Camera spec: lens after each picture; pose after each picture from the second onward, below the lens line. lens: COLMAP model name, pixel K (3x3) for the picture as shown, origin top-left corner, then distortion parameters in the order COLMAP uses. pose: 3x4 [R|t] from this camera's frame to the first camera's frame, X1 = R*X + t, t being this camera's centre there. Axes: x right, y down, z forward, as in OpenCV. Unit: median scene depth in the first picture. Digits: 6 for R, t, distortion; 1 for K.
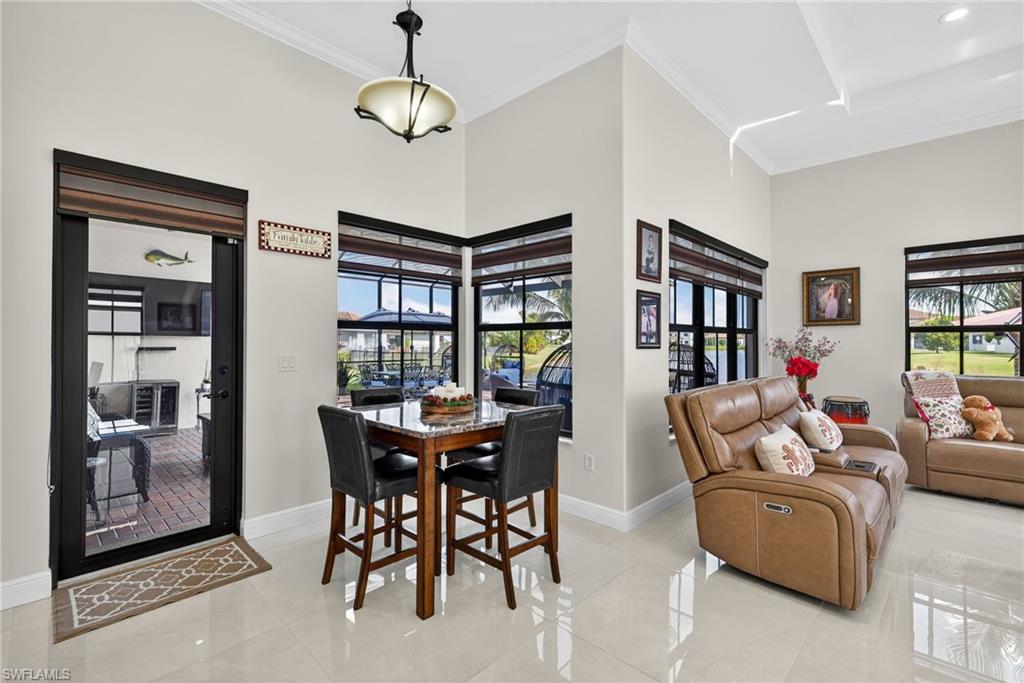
lens RADIAL K [[455.8, 0, 515.1], [0, 455.8, 337.5], [0, 0, 1]] dist [0.007477, -0.000209]
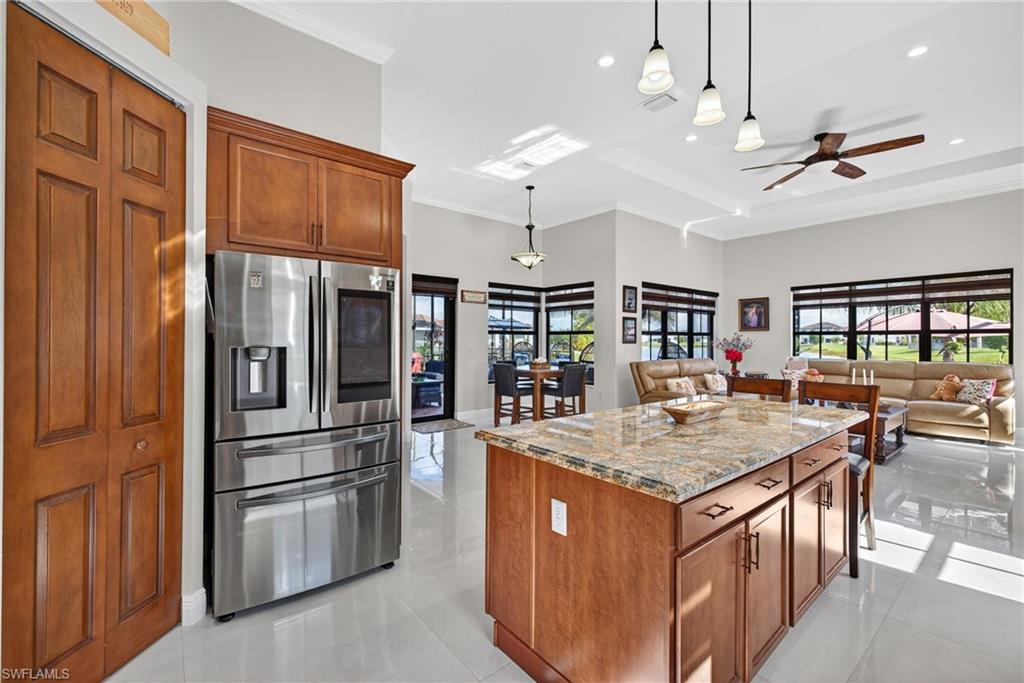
lens RADIAL K [[425.3, 0, 512.3], [0, 425.3, 339.6], [0, 0, 1]] dist [0.001501, 0.000915]
pose [[0.991677, 0.001699, -0.128740, -0.000593], [-0.000533, 0.999959, 0.009090, -0.009510], [0.128750, -0.008946, 0.991637, -0.912463]]
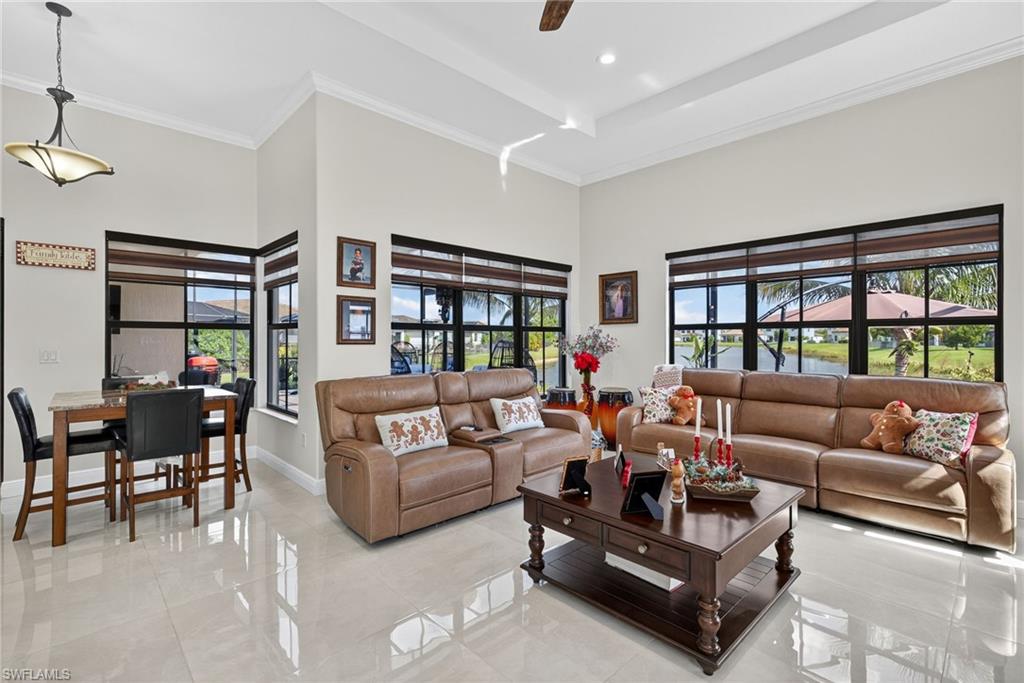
lens RADIAL K [[455.8, 0, 510.5], [0, 455.8, 340.2], [0, 0, 1]] dist [0.007477, -0.000209]
pose [[0.998907, -0.000538, -0.046740, 0.632418], [0.001123, 0.999921, 0.012491, -0.000300], [0.046730, -0.012529, 0.998829, -0.143452]]
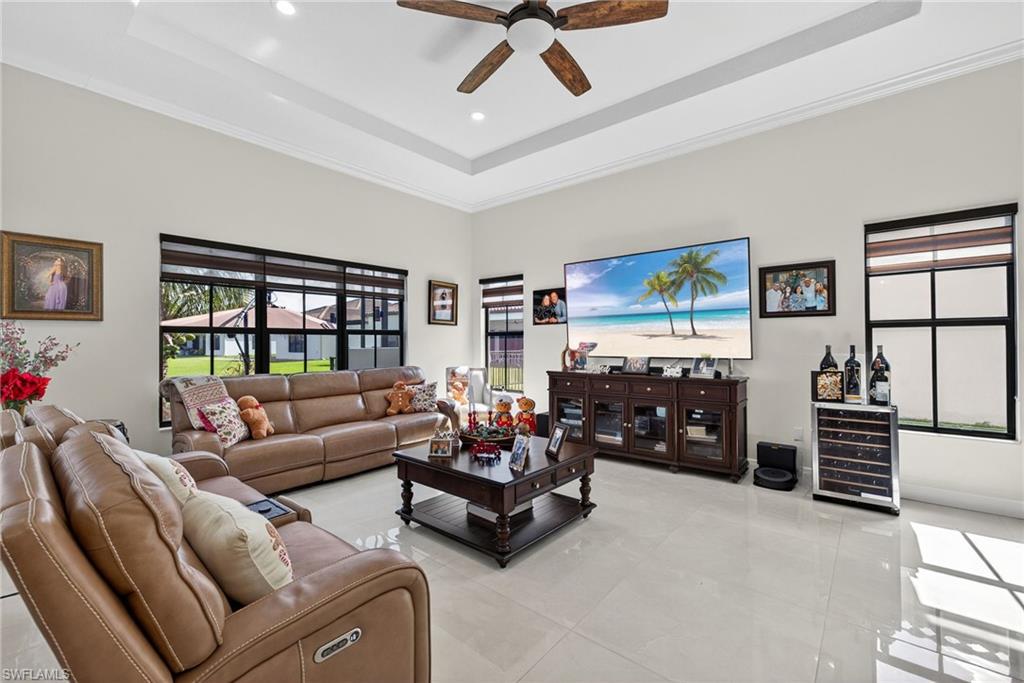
lens RADIAL K [[425.3, 0, 508.2], [0, 425.3, 339.3], [0, 0, 1]] dist [0.001501, 0.000915]
pose [[-0.059858, 0.008693, 0.998169, 0.030311], [-0.003763, 0.999953, -0.008934, 0.007211], [-0.998200, -0.004291, -0.059822, 0.485244]]
